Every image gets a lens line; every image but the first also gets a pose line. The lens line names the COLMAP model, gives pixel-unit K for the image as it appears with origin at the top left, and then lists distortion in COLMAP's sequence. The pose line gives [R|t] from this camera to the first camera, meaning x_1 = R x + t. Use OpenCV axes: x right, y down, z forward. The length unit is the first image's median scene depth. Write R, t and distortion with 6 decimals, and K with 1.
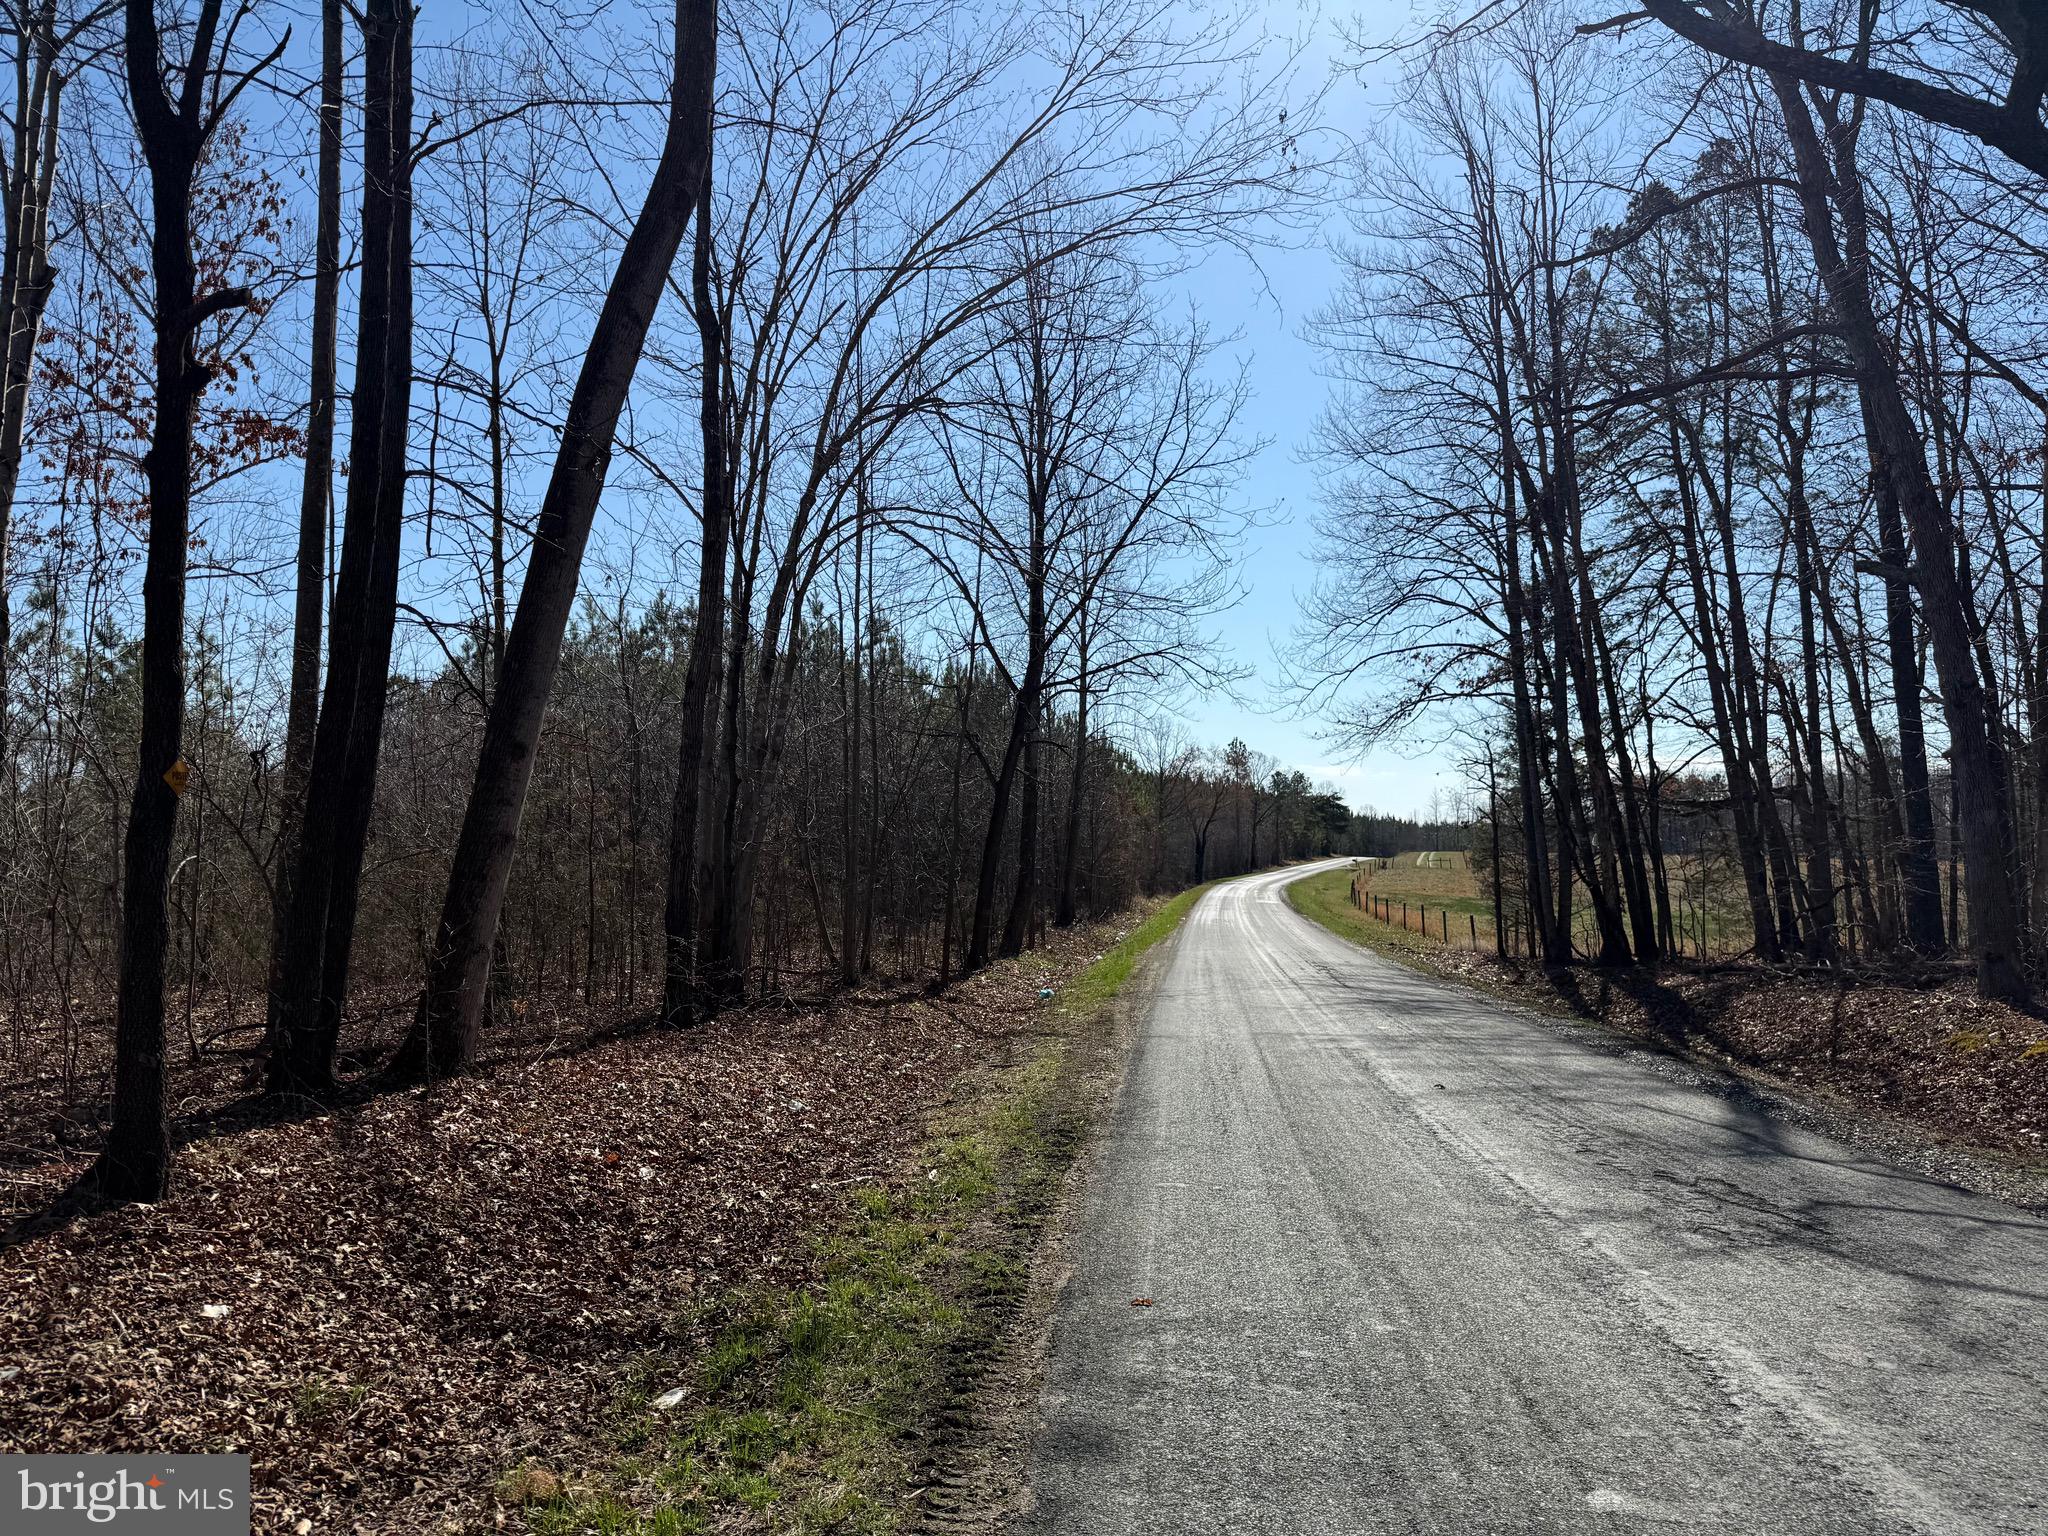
lens RADIAL K [[1454.0, 0, 986.9], [0, 1454.0, 767.8], [0, 0, 1]] dist [0.053847, -0.059488]
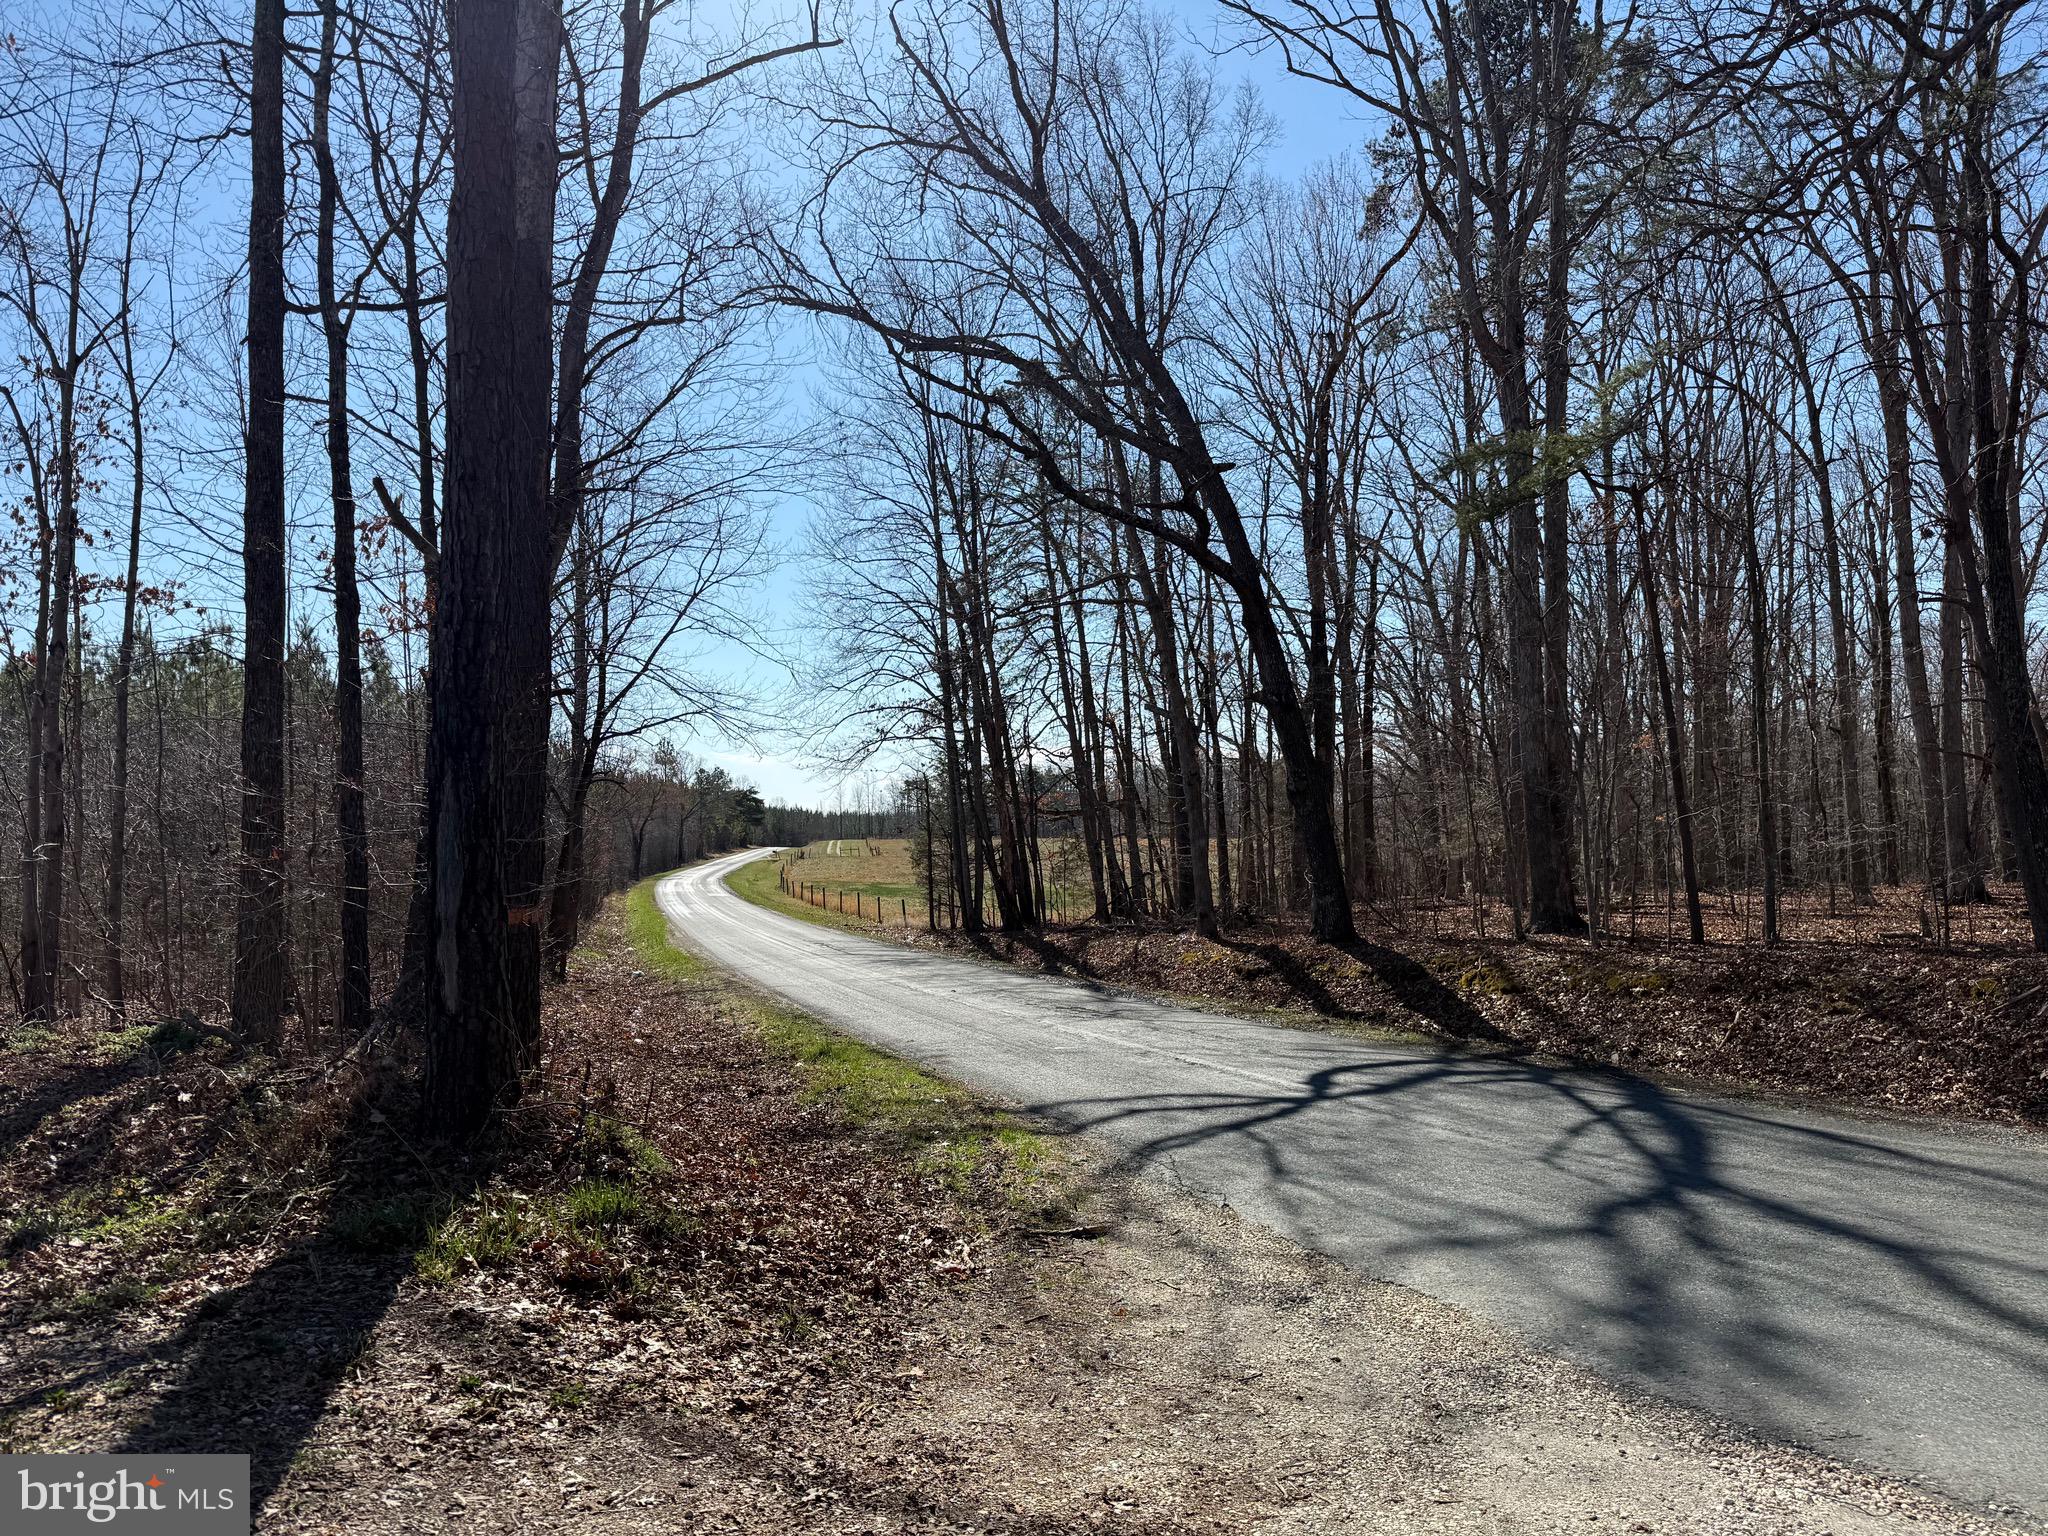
lens RADIAL K [[1454.0, 0, 1024.6], [0, 1454.0, 777.0], [0, 0, 1]] dist [0.053847, -0.059488]
pose [[0.908233, -0.002382, 0.418458, -0.188877], [-0.003727, 0.999898, 0.013779, -0.044073], [-0.418448, -0.014074, 0.908132, -0.362092]]
